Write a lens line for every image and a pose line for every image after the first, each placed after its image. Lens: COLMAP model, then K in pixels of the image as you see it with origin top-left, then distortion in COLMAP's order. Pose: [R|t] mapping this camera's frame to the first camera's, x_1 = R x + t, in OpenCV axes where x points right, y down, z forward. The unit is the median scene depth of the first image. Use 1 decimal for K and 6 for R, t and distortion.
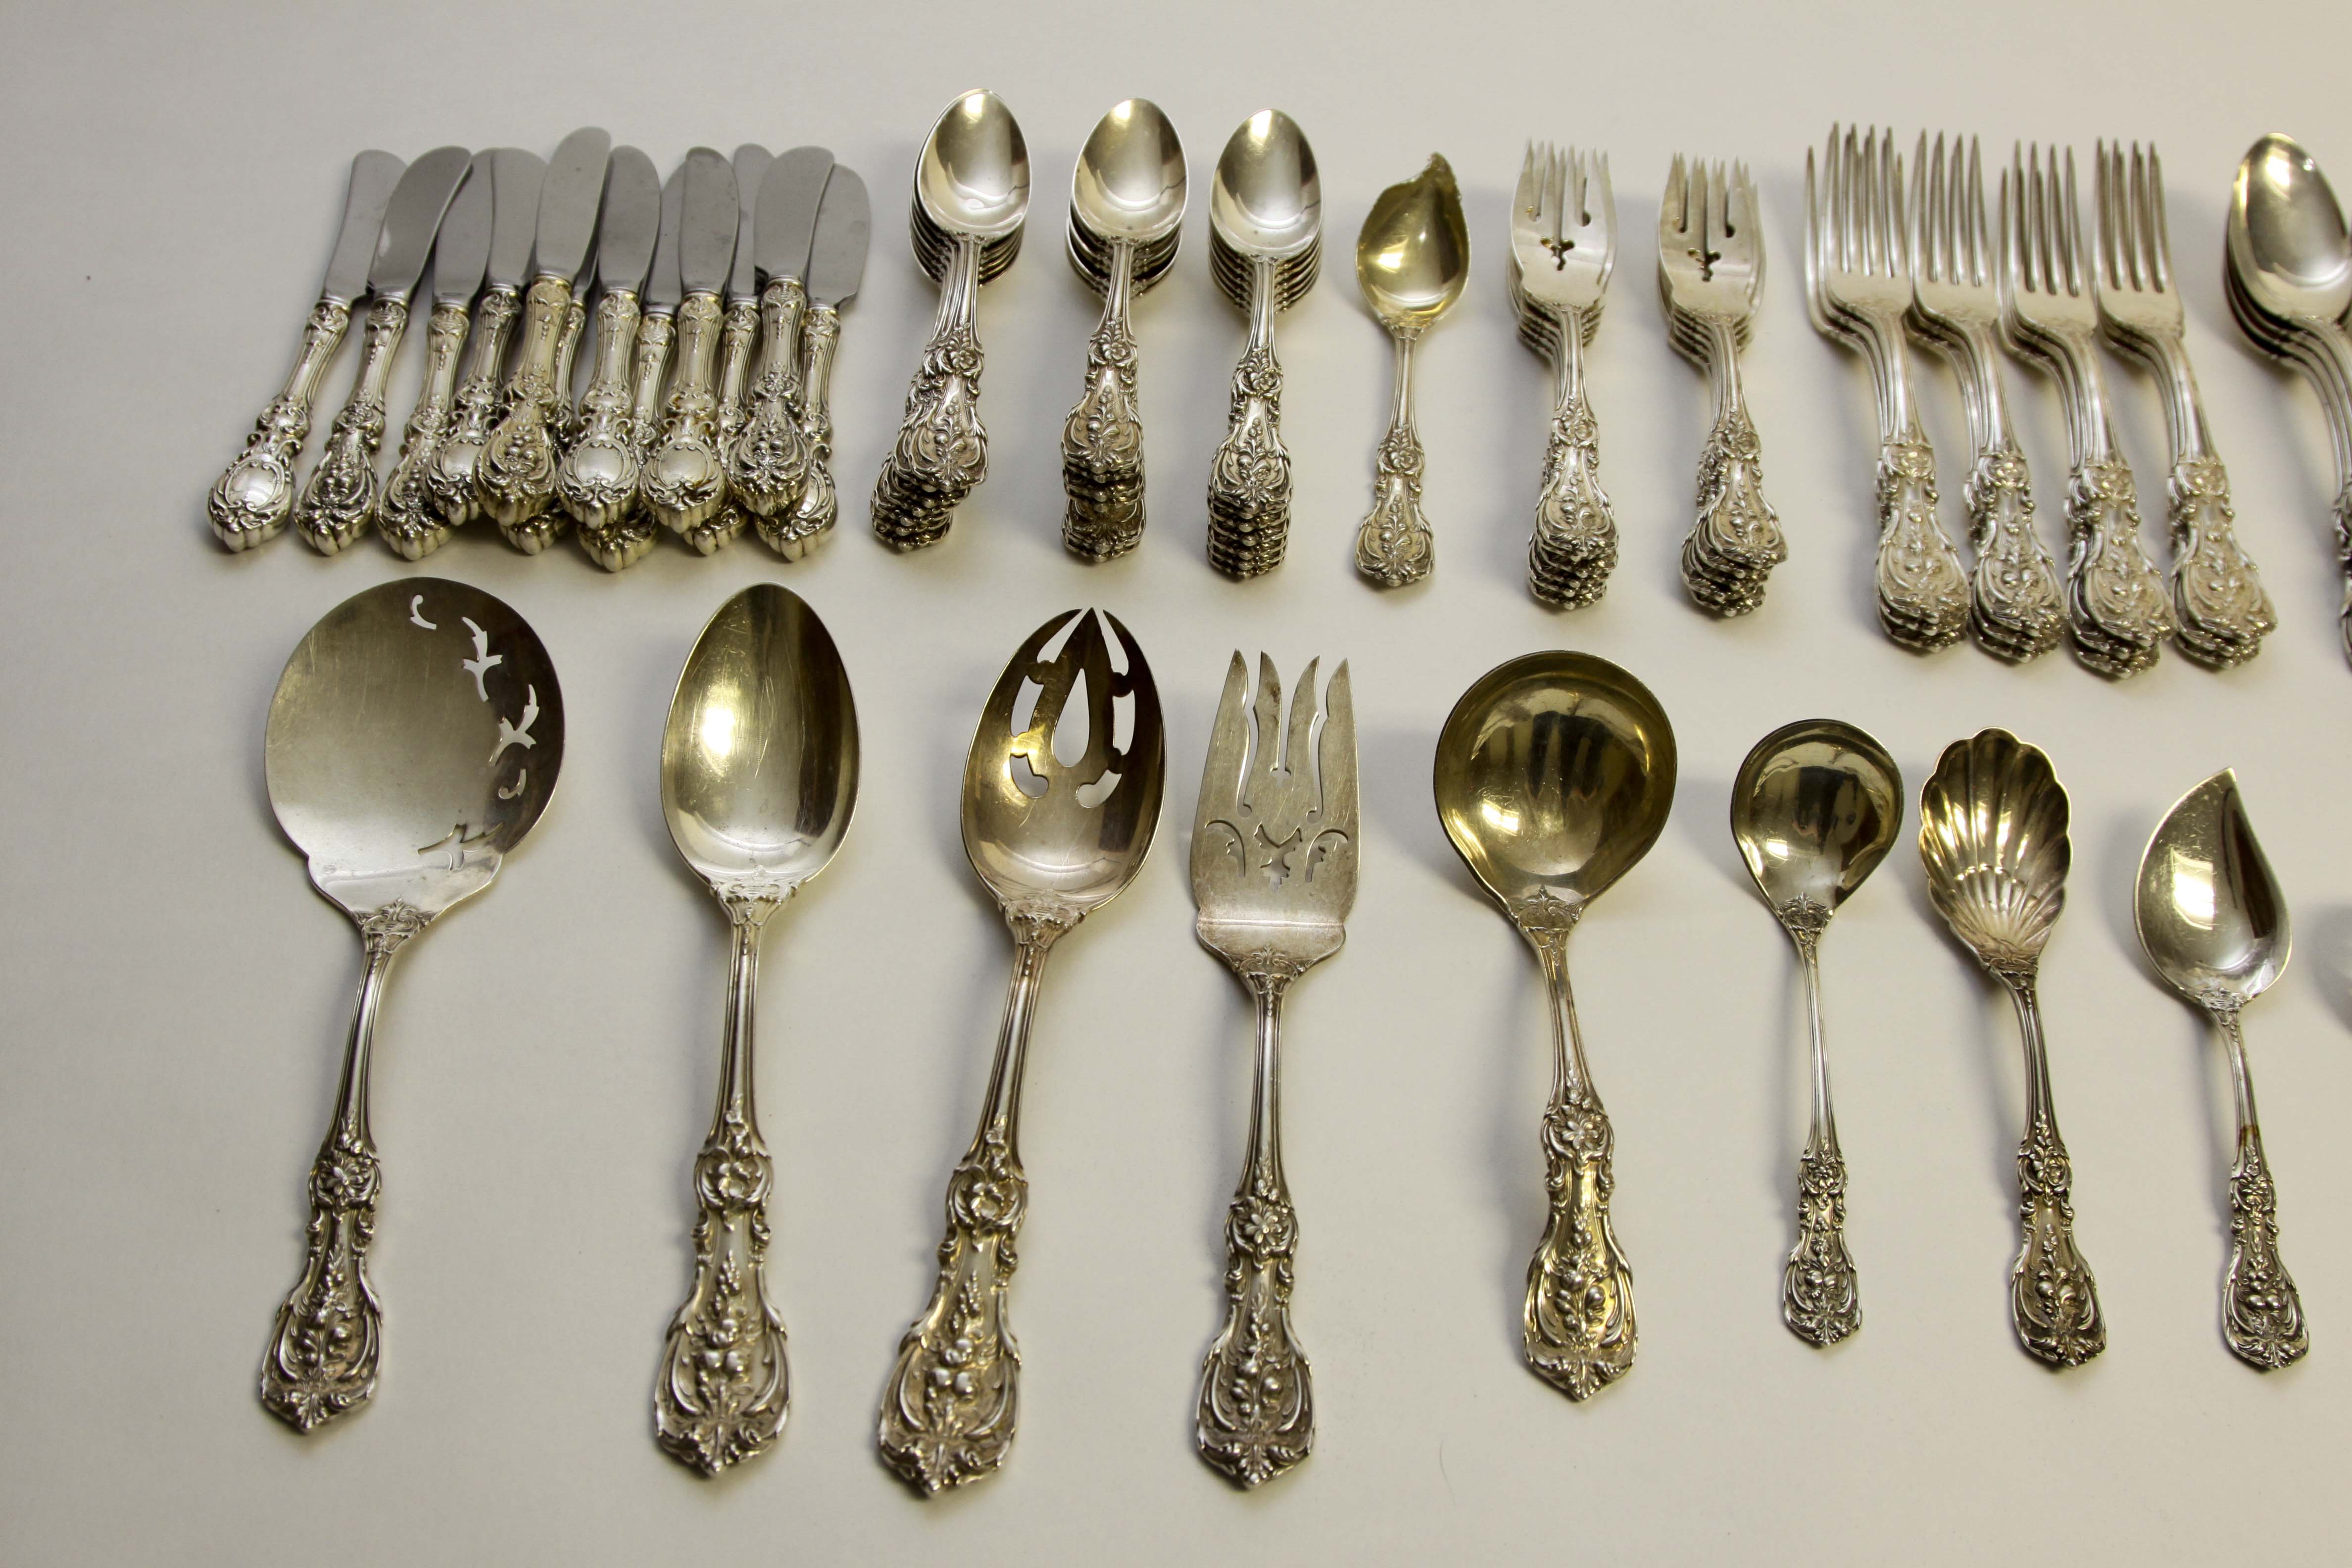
lens RADIAL K [[2478.0, 0, 1176.0], [0, 2478.0, 784.0], [0, 0, 1]] dist [-0.152070, 0.092260]
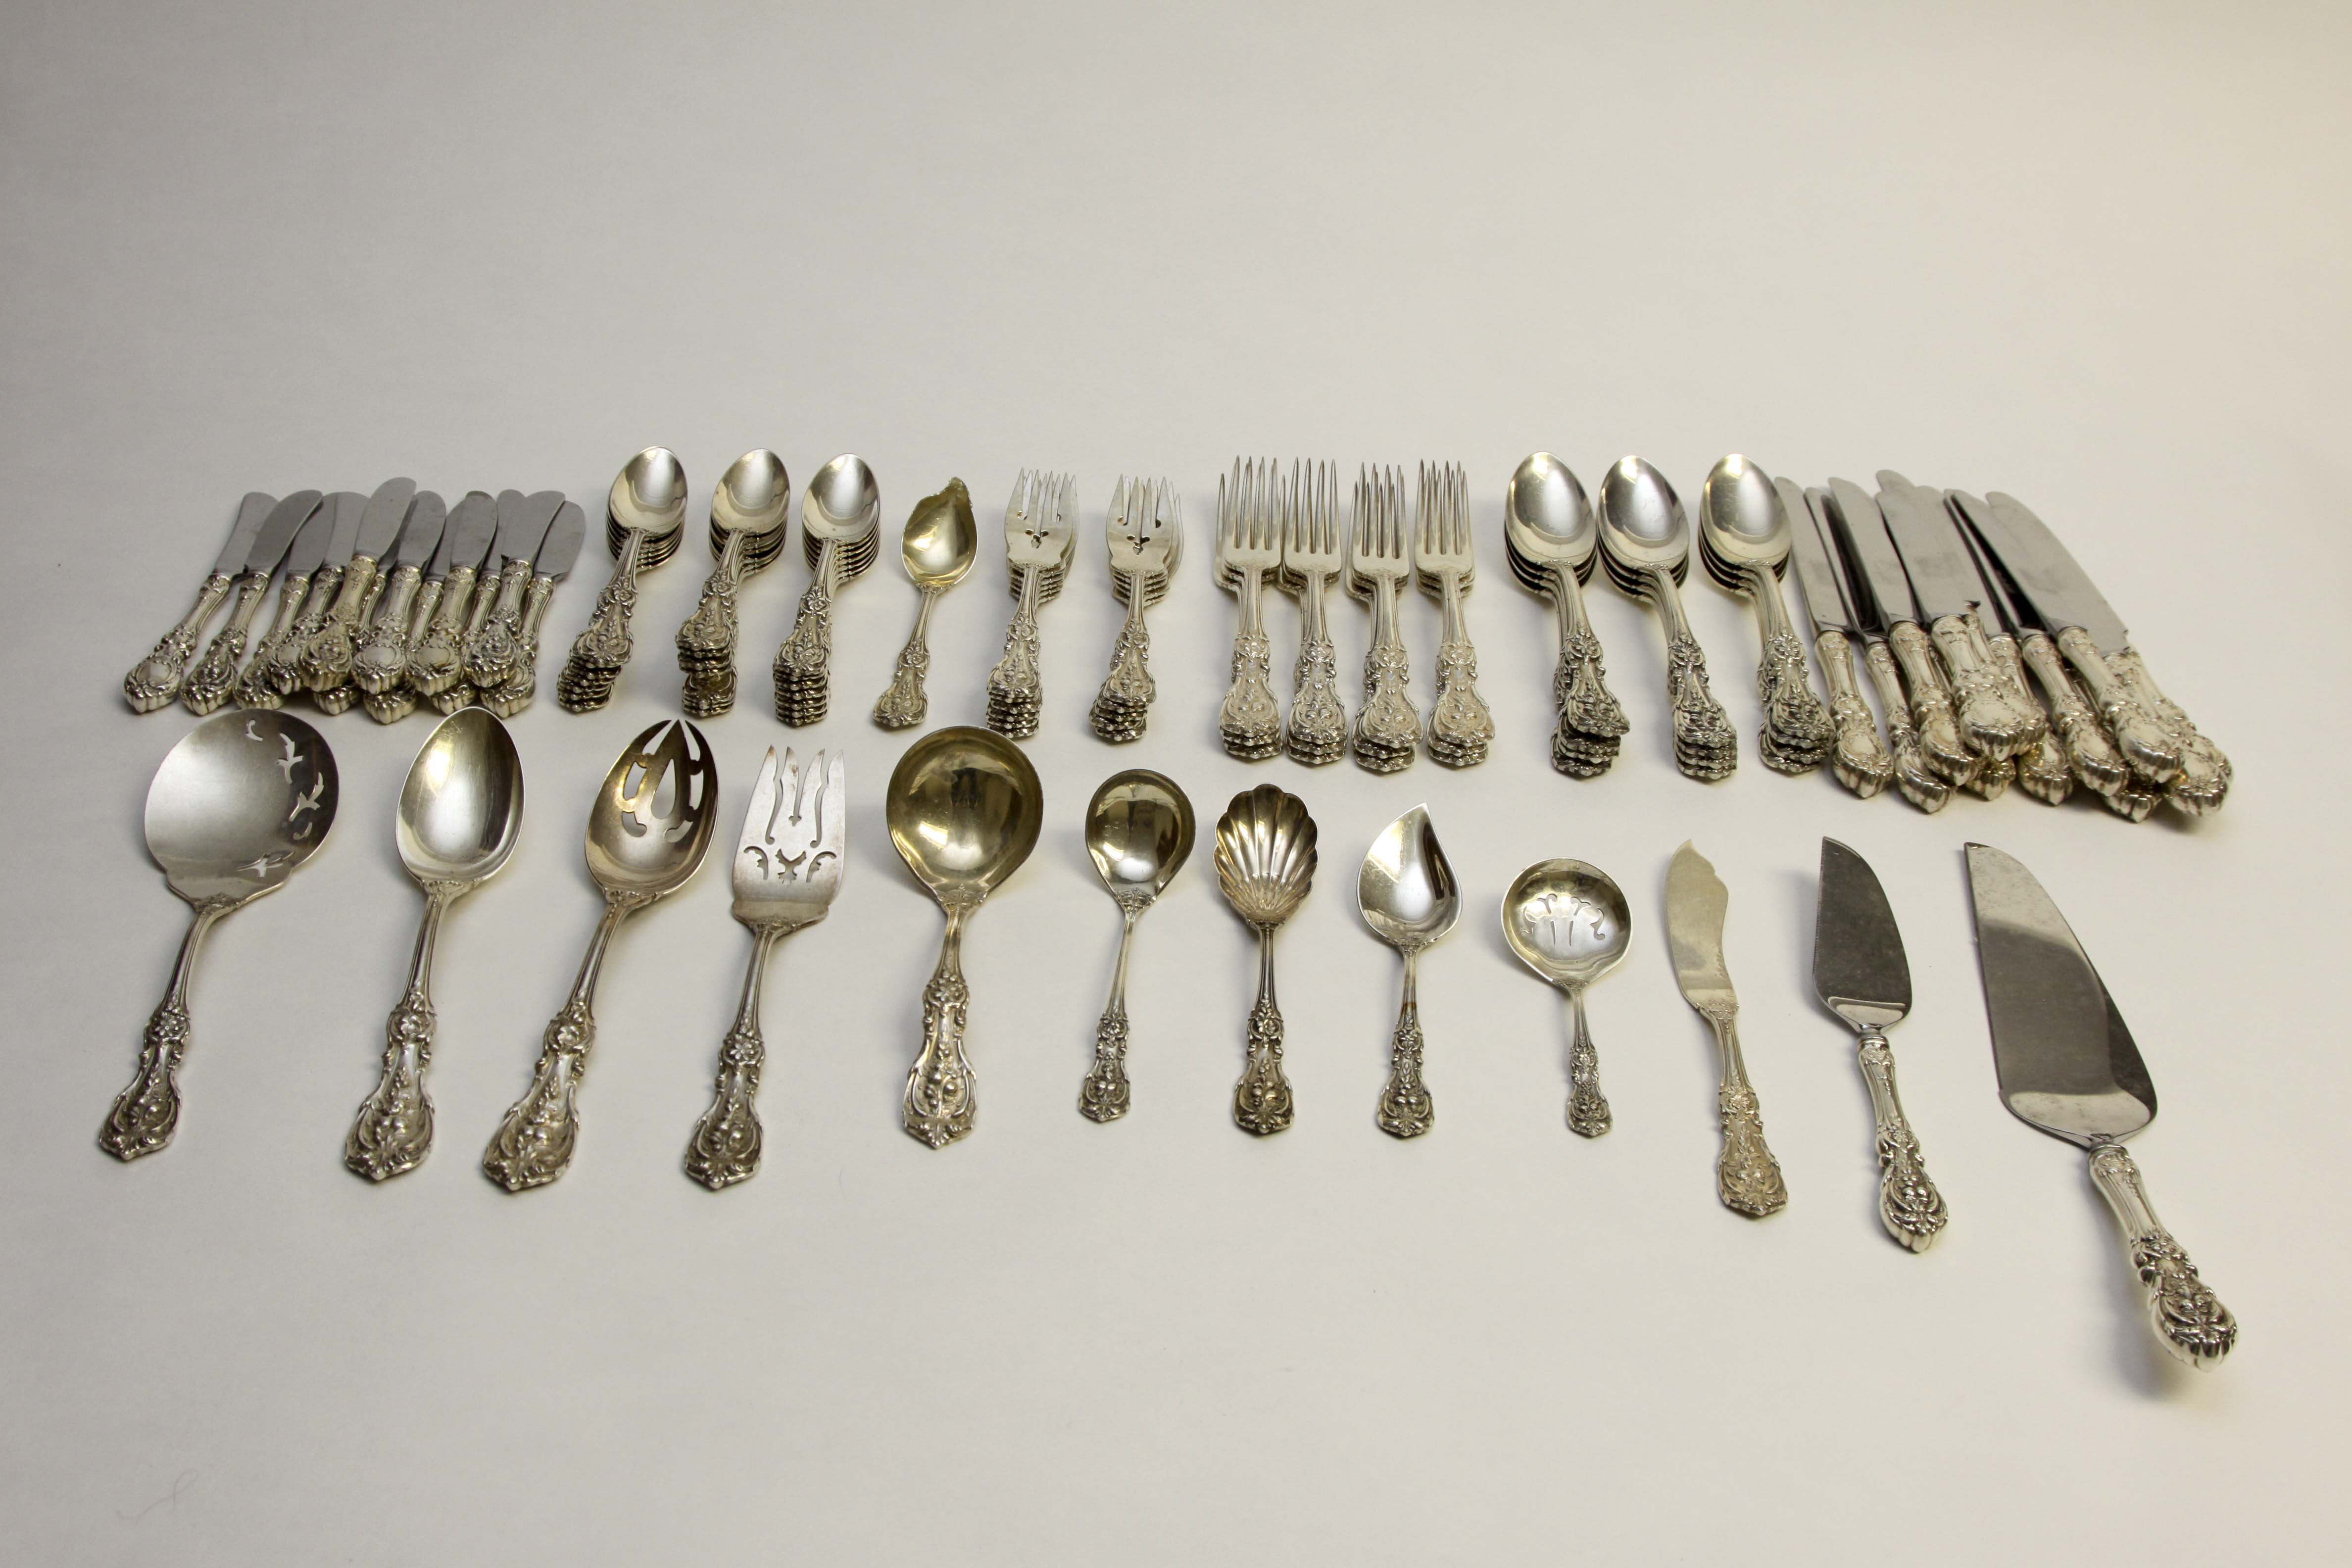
lens RADIAL K [[2478.0, 0, 1176.0], [0, 2478.0, 784.0], [0, 0, 1]] dist [-0.152070, 0.092260]
pose [[0.999782, -0.017153, 0.011939, 0.244116], [0.019621, 0.967083, -0.253703, 0.345250], [-0.007194, 0.253882, 0.967208, -0.462593]]
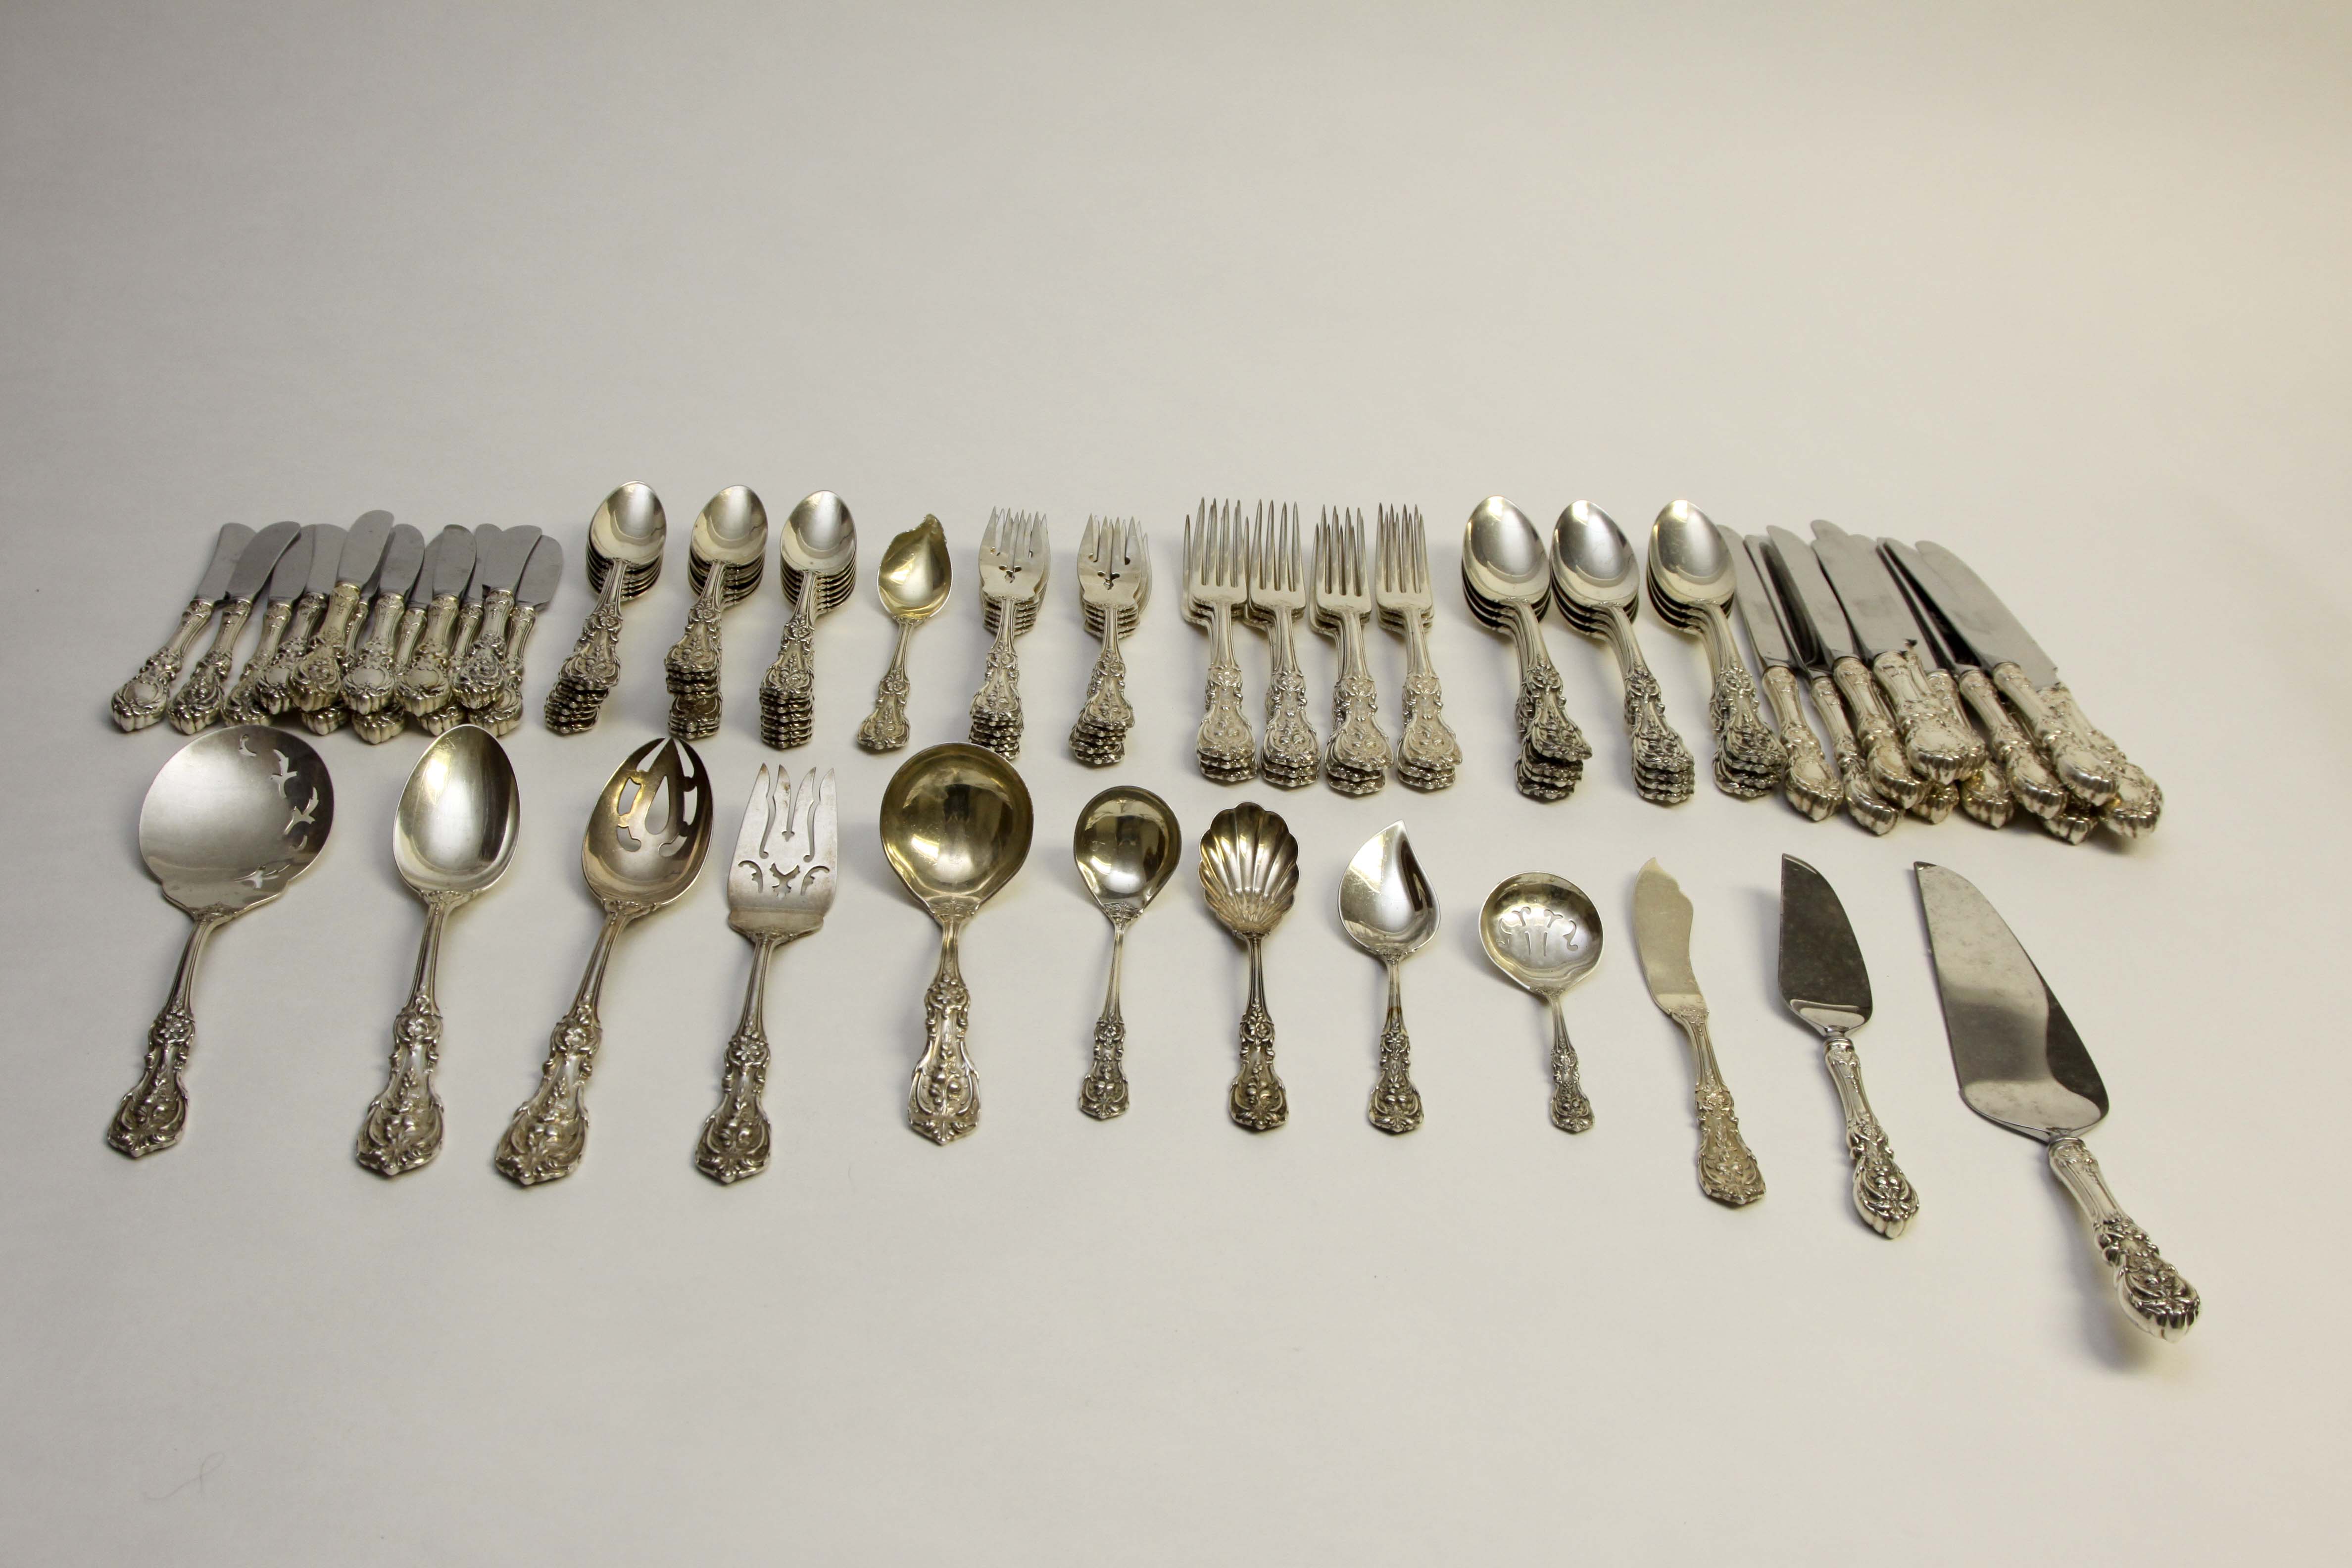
lens RADIAL K [[2478.0, 0, 1176.0], [0, 2478.0, 784.0], [0, 0, 1]] dist [-0.152070, 0.092260]
pose [[0.997767, -0.012973, 0.065516, 0.173441], [0.031702, 0.955394, -0.293629, 0.405248], [-0.058784, 0.295050, 0.953672, -0.486374]]
